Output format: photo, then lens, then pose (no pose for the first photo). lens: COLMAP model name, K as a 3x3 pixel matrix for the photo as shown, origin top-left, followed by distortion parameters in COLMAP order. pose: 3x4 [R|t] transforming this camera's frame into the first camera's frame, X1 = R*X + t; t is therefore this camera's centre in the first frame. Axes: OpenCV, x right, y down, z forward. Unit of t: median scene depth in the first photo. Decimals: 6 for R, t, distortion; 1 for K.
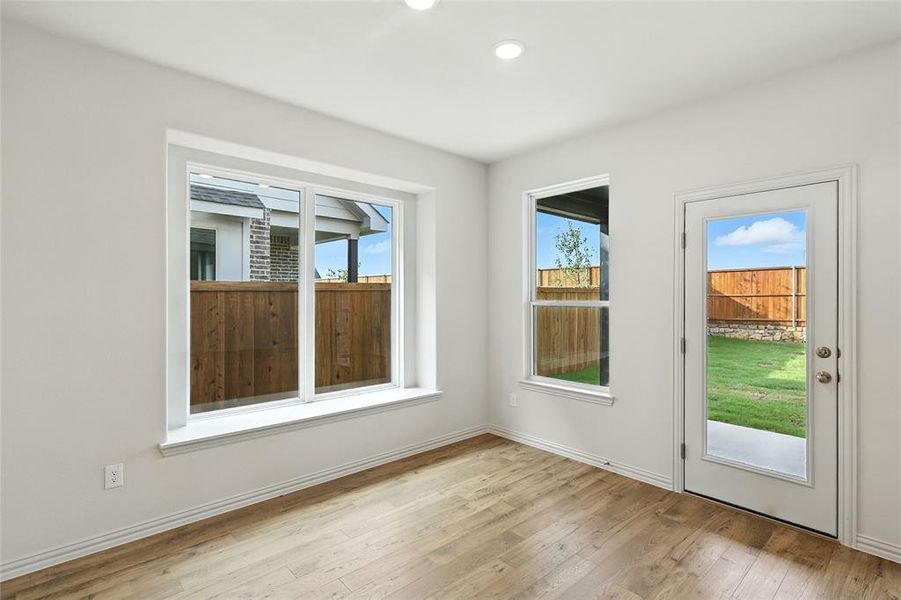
lens RADIAL K [[432.2, 0, 450.6], [0, 432.2, 297.3], [0, 0, 1]] dist [-0.000298, 0.000035]
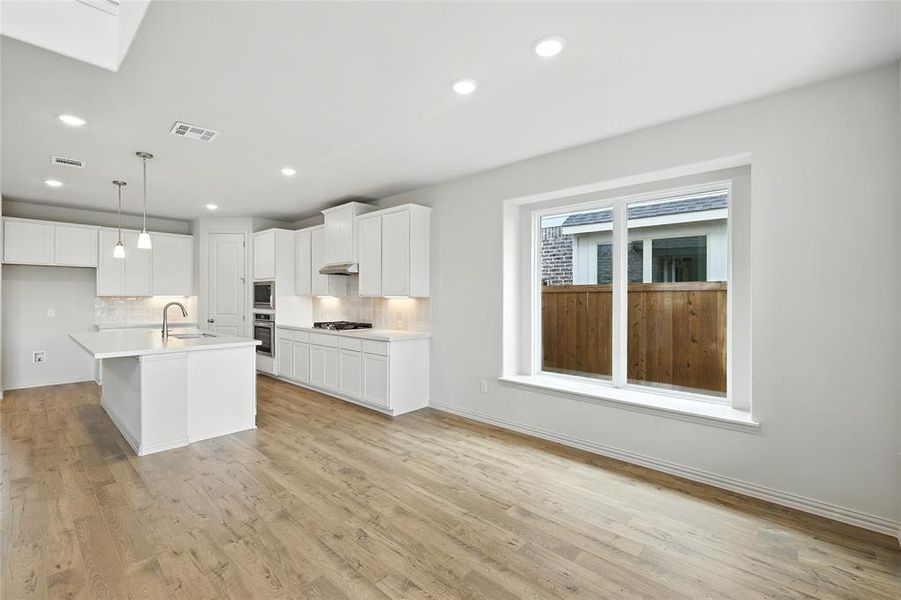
lens RADIAL K [[396.9, 0, 451.6], [0, 396.9, 295.4], [0, 0, 1]] dist [0.002030, 0.000100]
pose [[0.090309, -0.001140, -0.995913, 0.589003], [-0.005196, 0.999985, -0.001616, 0.001578], [0.995900, 0.005321, 0.090302, 0.400594]]
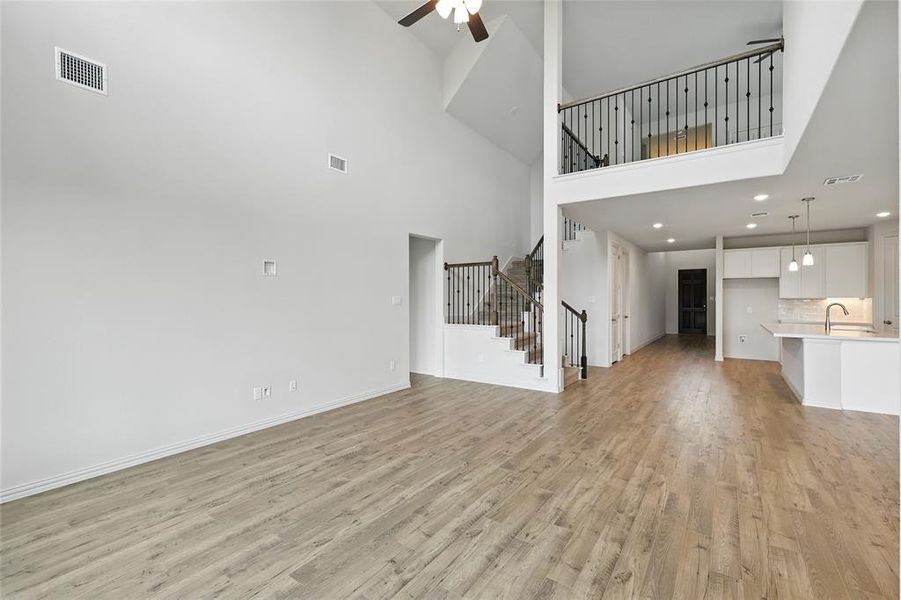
lens RADIAL K [[393.8, 0, 451.9], [0, 393.8, 298.1], [0, 0, 1]] dist [0.003333, 0.000160]
pose [[-0.974156, 0.001829, -0.225867, 1.049615], [0.000997, 0.999992, 0.003797, -0.002119], [0.225873, 0.003474, -0.974151, 0.781021]]
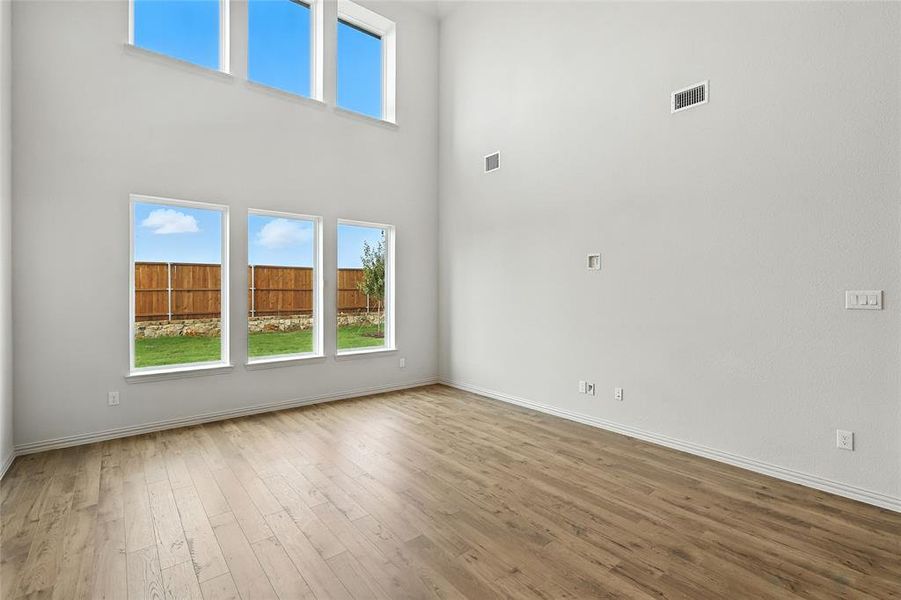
lens RADIAL K [[414.9, 0, 452.6], [0, 414.9, 295.3], [0, 0, 1]] dist [0.005363, 0.000324]
pose [[0.050396, -0.005893, 0.998712, 0.207206], [0.002517, 0.999980, 0.005774, -0.001116], [-0.998726, 0.002223, 0.050409, -0.030377]]
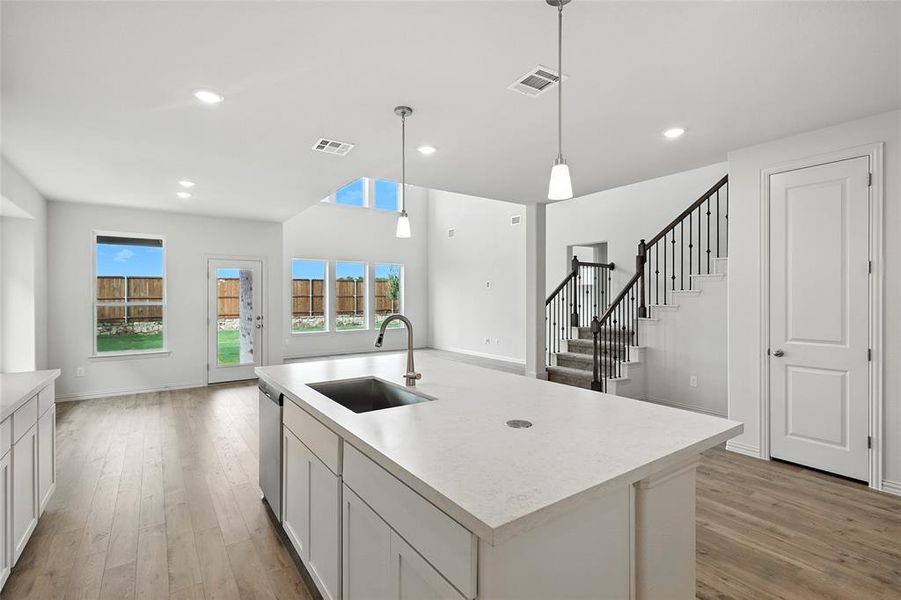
lens RADIAL K [[416.2, 0, 454.1], [0, 416.2, 297.7], [0, 0, 1]] dist [0.000087, 0.000064]
pose [[0.108525, 0.001171, 0.994093, -1.115692], [0.004945, 0.999986, -0.001718, -0.001352], [-0.994081, 0.005102, 0.108518, -0.398281]]
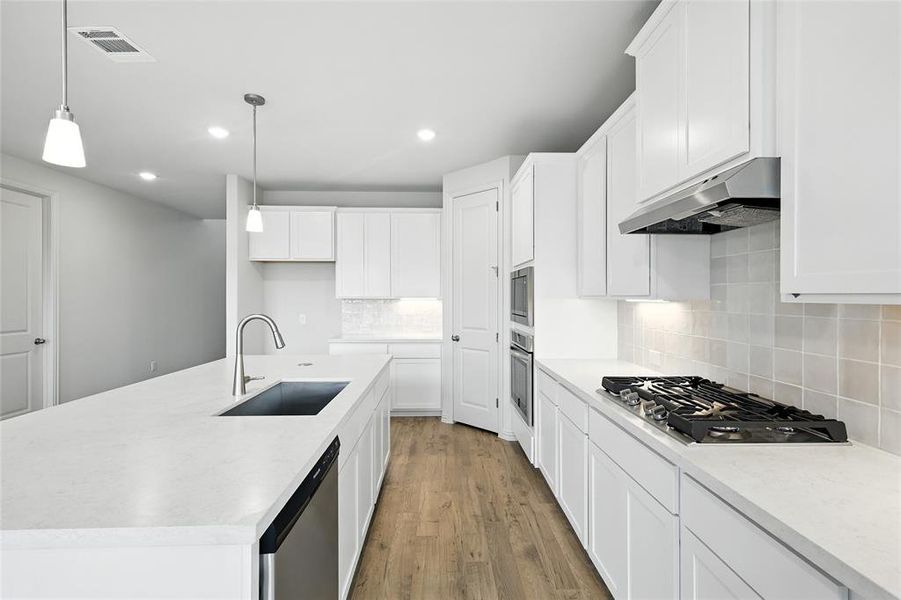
lens RADIAL K [[407.5, 0, 451.1], [0, 407.5, 298.5], [0, 0, 1]] dist [0.002514, 0.000216]
pose [[-0.648125, 0.002711, -0.761529, -0.355090], [-0.002775, 0.999979, 0.005922, 0.000596], [0.761529, 0.005951, -0.648103, 0.222652]]
